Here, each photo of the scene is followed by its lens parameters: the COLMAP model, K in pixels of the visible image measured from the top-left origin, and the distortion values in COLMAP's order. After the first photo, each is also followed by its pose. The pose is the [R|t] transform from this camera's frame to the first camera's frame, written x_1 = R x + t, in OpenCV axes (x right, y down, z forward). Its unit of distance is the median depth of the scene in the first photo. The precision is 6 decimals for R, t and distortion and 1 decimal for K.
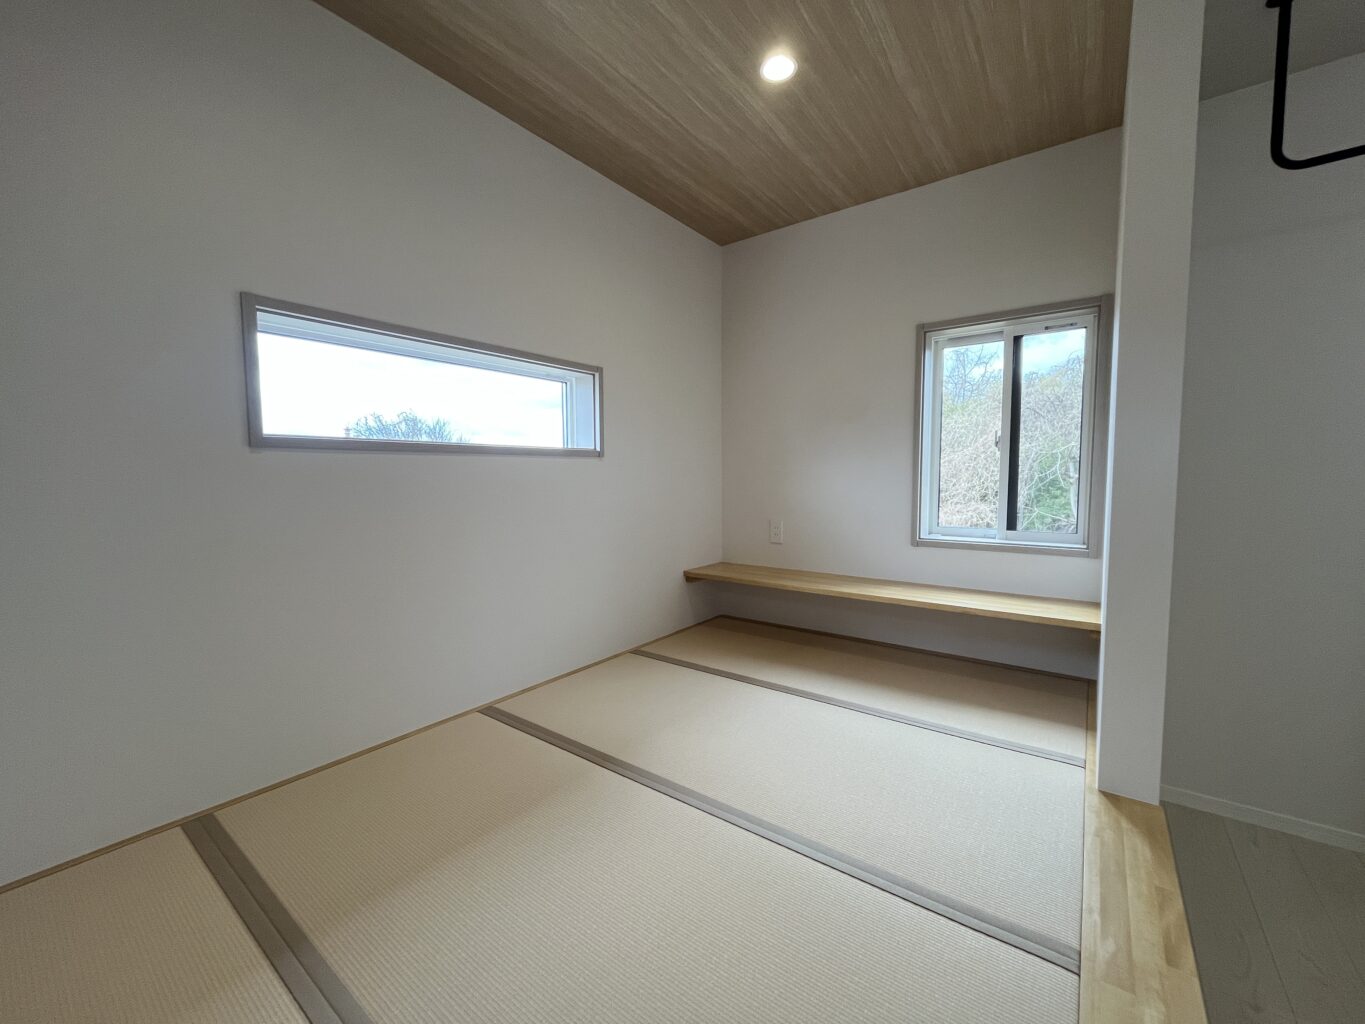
lens RADIAL K [[551.9, 0, 682.2], [0, 551.9, 510.9], [0, 0, 1]] dist [-0.006884, 0.000713]
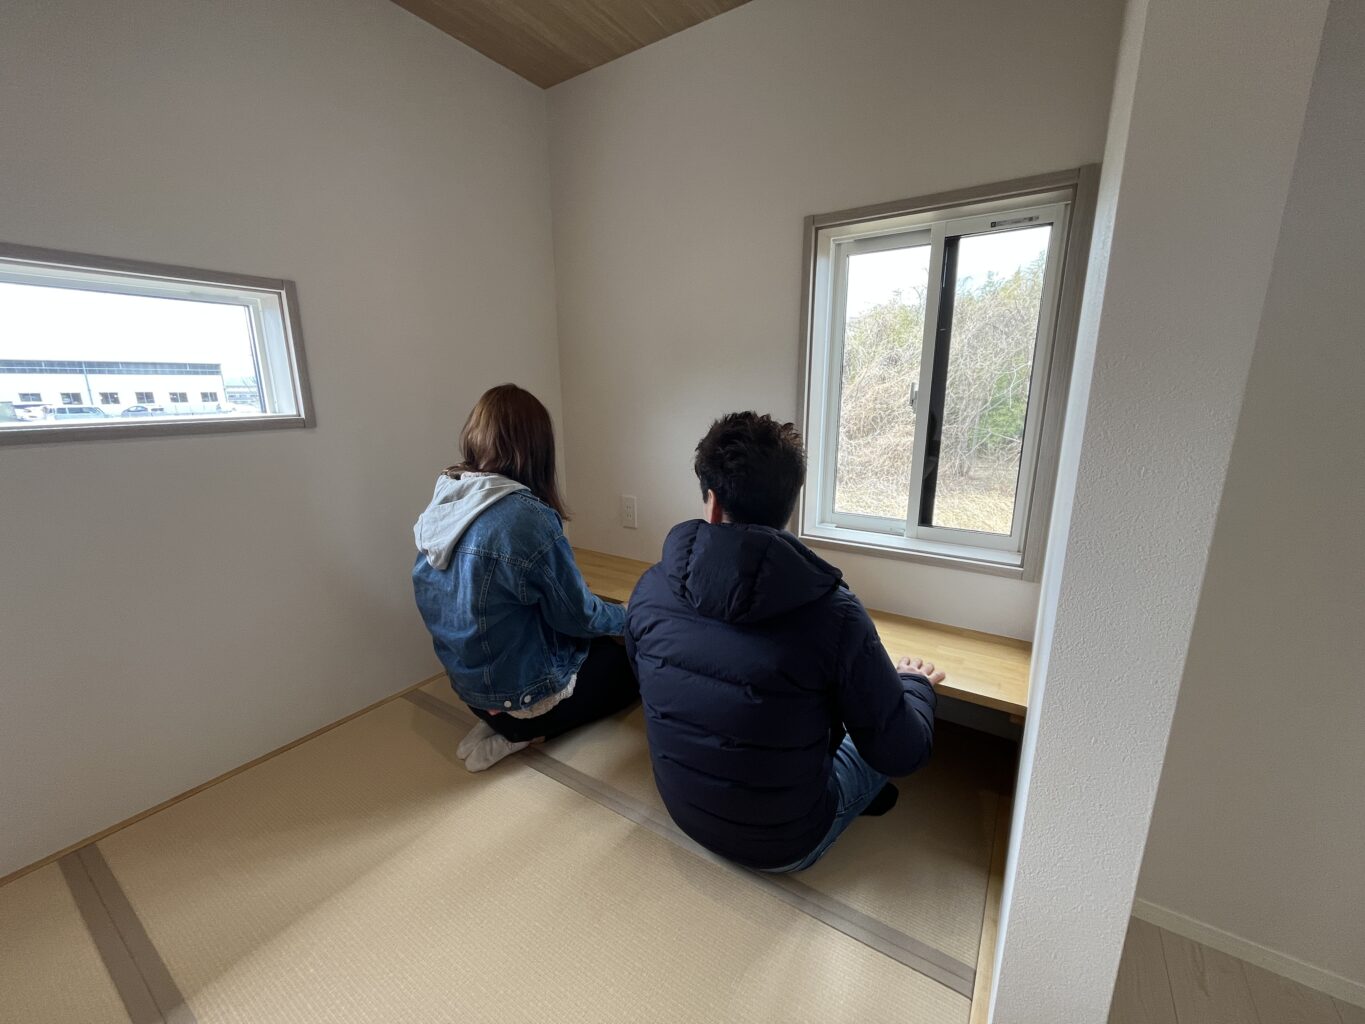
lens RADIAL K [[551.9, 0, 680.4], [0, 551.9, 516.8], [0, 0, 1]] dist [-0.006884, 0.000713]
pose [[0.997683, -0.016594, 0.065982, 0.236425], [0.005888, 0.987222, 0.159243, -0.093532], [-0.067781, -0.158485, 0.985032, 0.318644]]
